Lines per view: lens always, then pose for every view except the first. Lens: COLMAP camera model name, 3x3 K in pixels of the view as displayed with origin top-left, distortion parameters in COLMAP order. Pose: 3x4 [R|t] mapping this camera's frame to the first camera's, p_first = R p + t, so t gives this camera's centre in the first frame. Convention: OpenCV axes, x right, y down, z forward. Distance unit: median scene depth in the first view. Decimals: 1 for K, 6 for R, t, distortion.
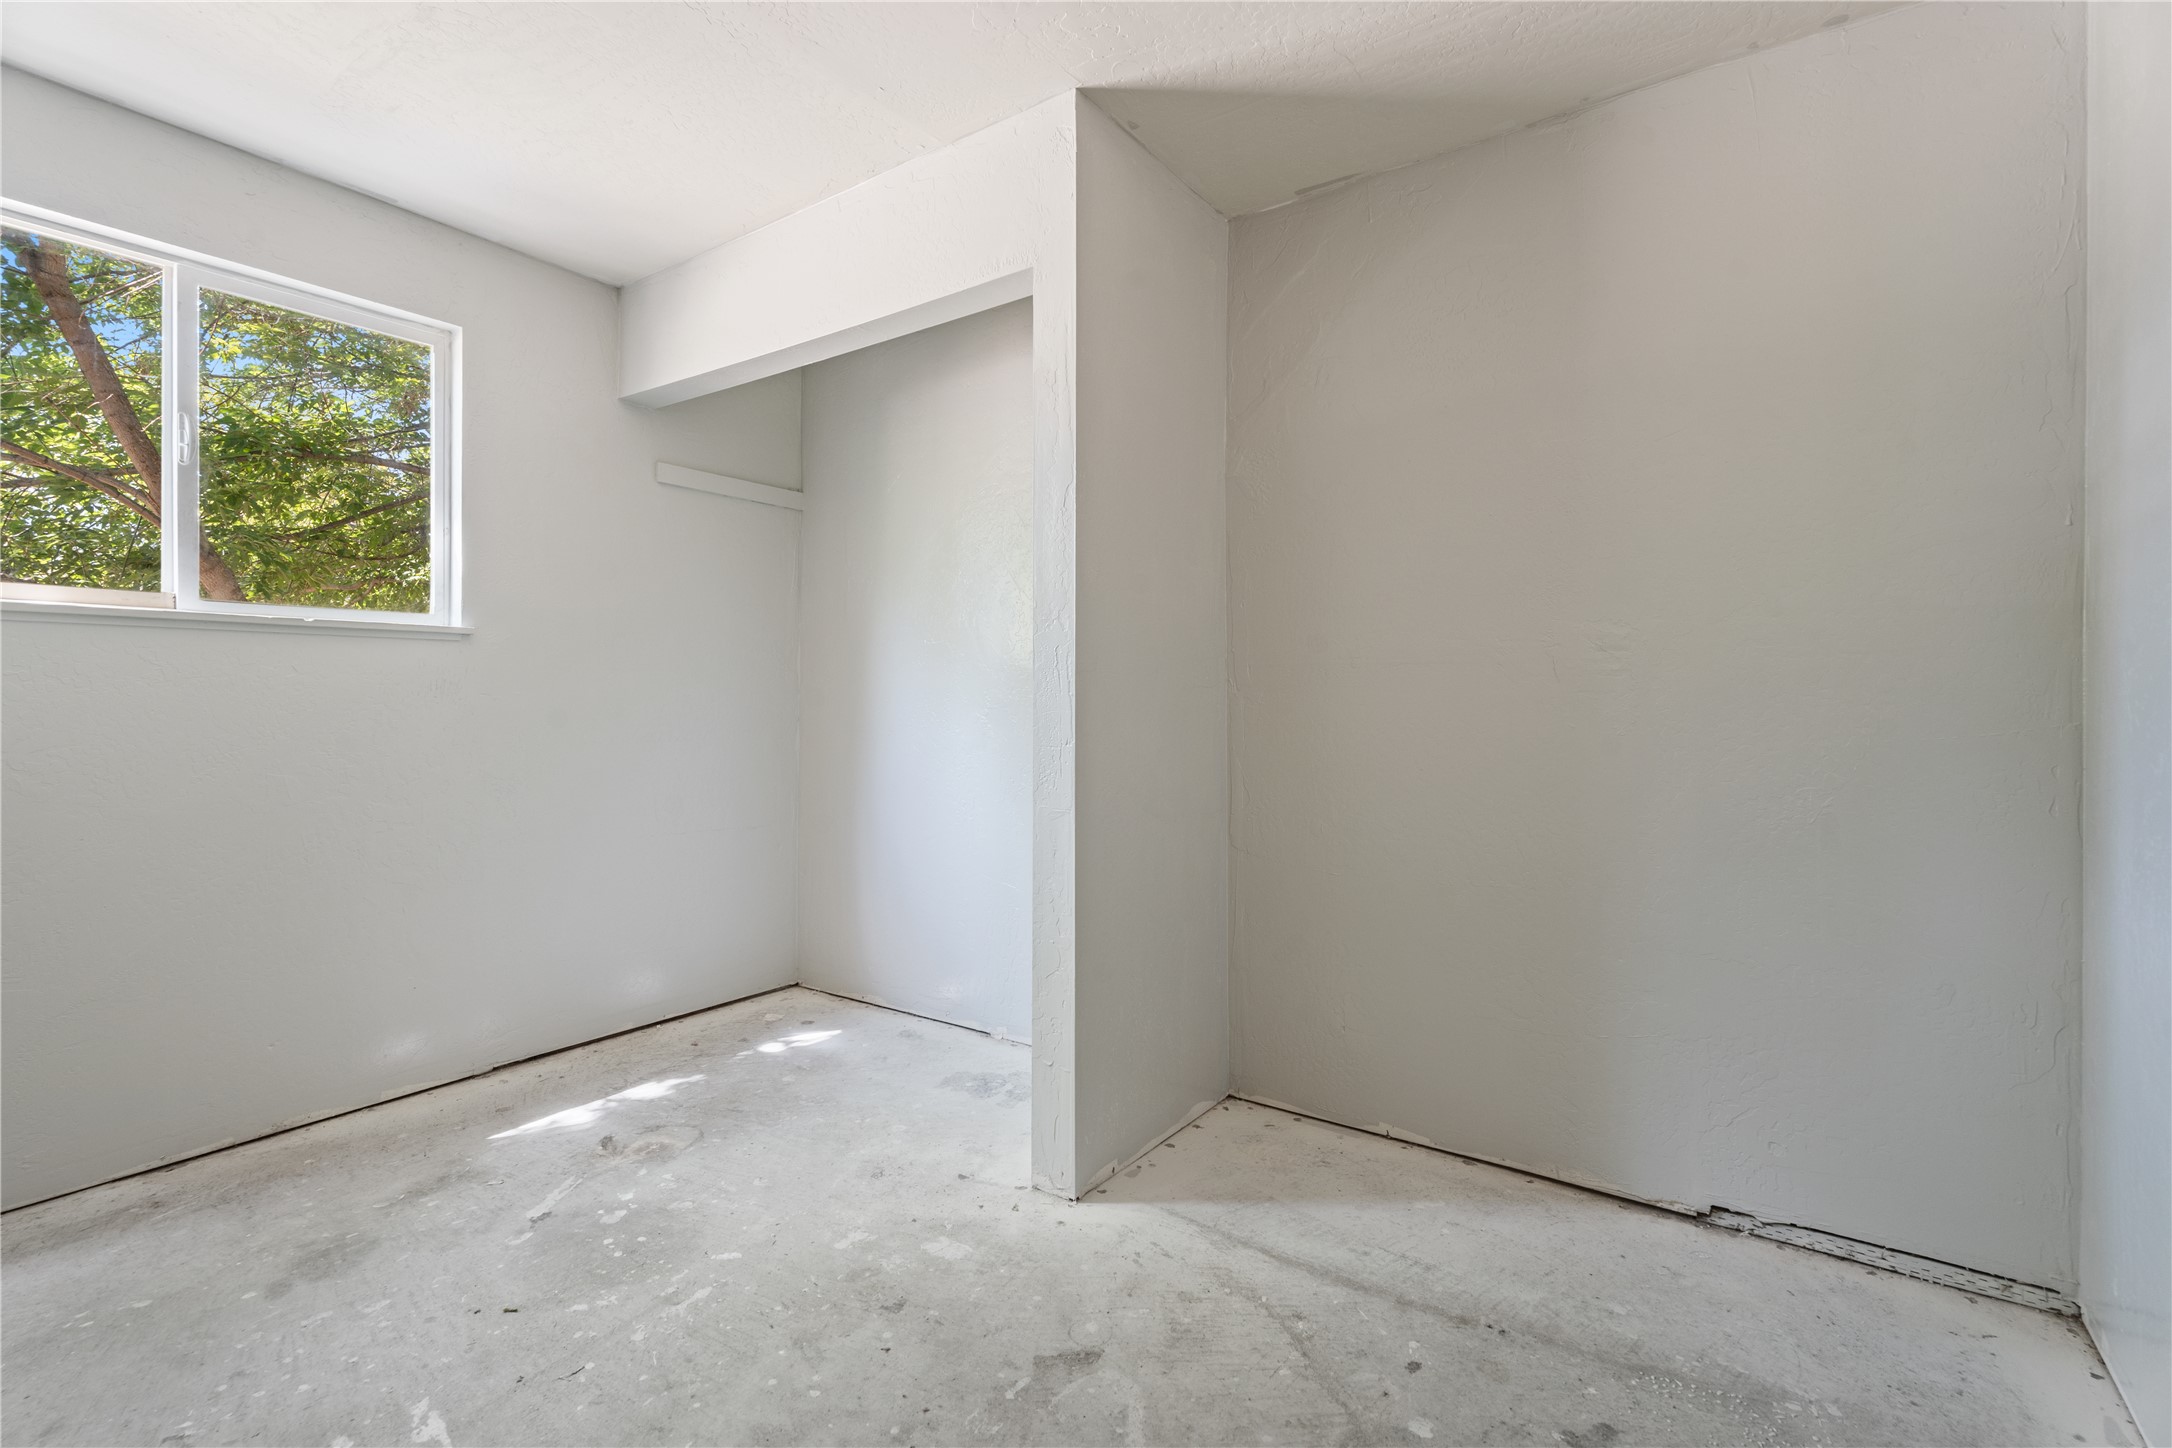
lens RADIAL K [[1001.0, 0, 1086.1], [0, 1001.0, 719.2], [0, 0, 1]] dist [-0.011862, 0.000040]
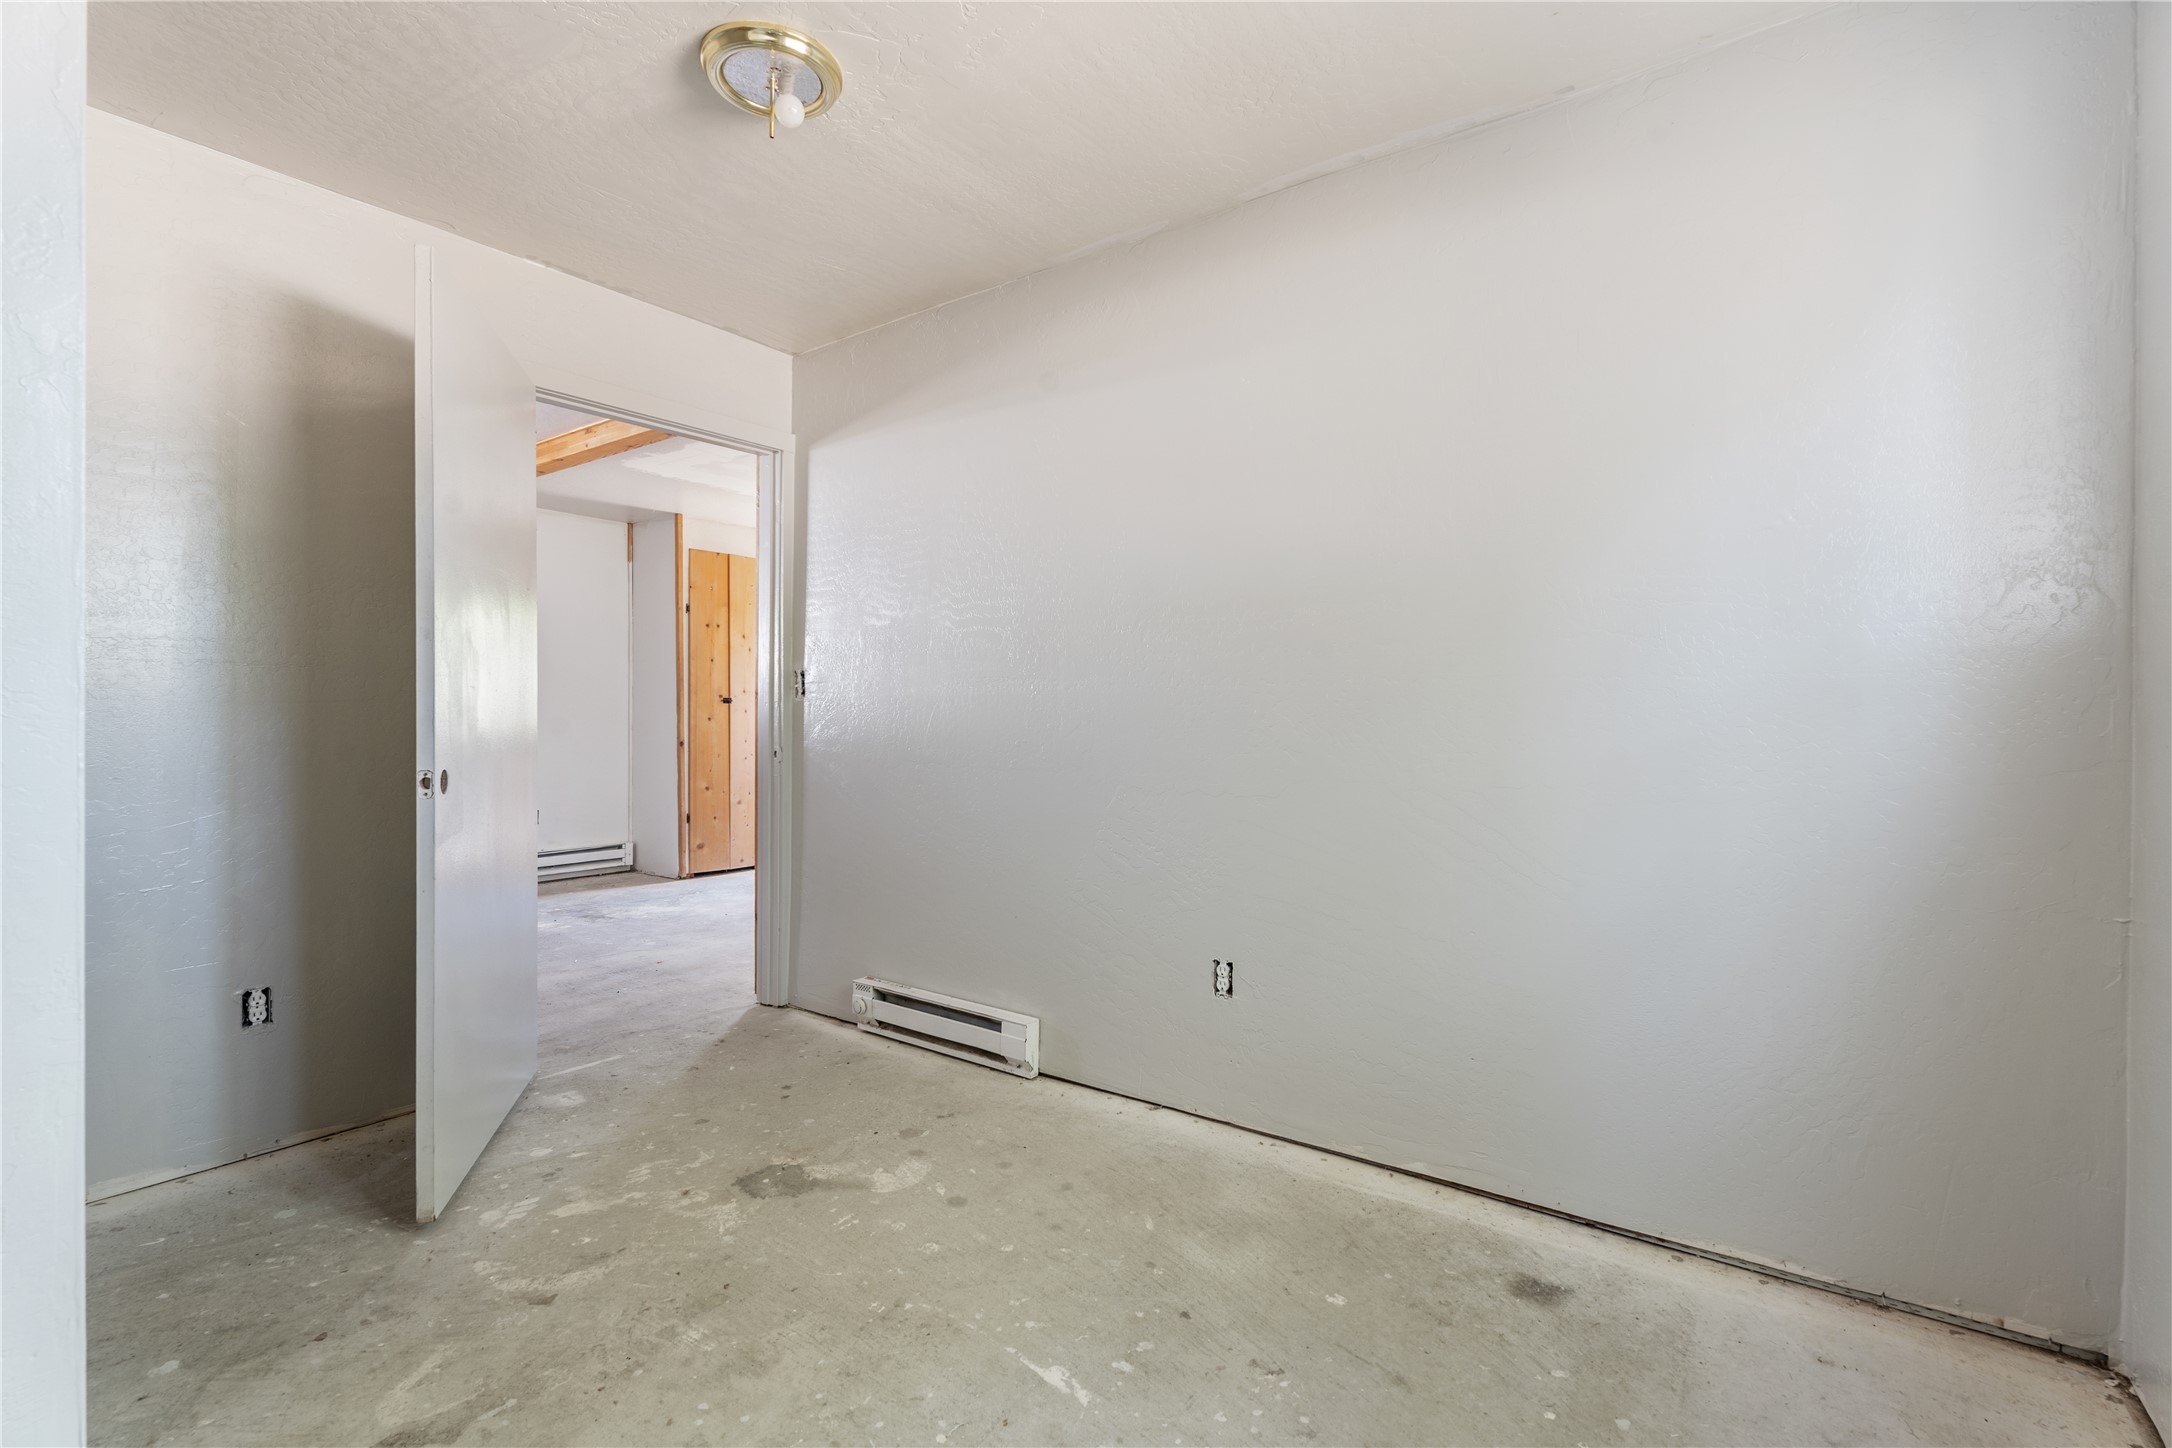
lens RADIAL K [[1001.0, 0, 1080.0], [0, 1001.0, 719.7], [0, 0, 1]] dist [-0.011862, 0.000040]
pose [[-0.999696, -0.011638, 0.021743, -0.668813], [-0.011367, 0.999857, 0.012540, -0.029417], [-0.021886, 0.012290, -0.999685, 1.993936]]
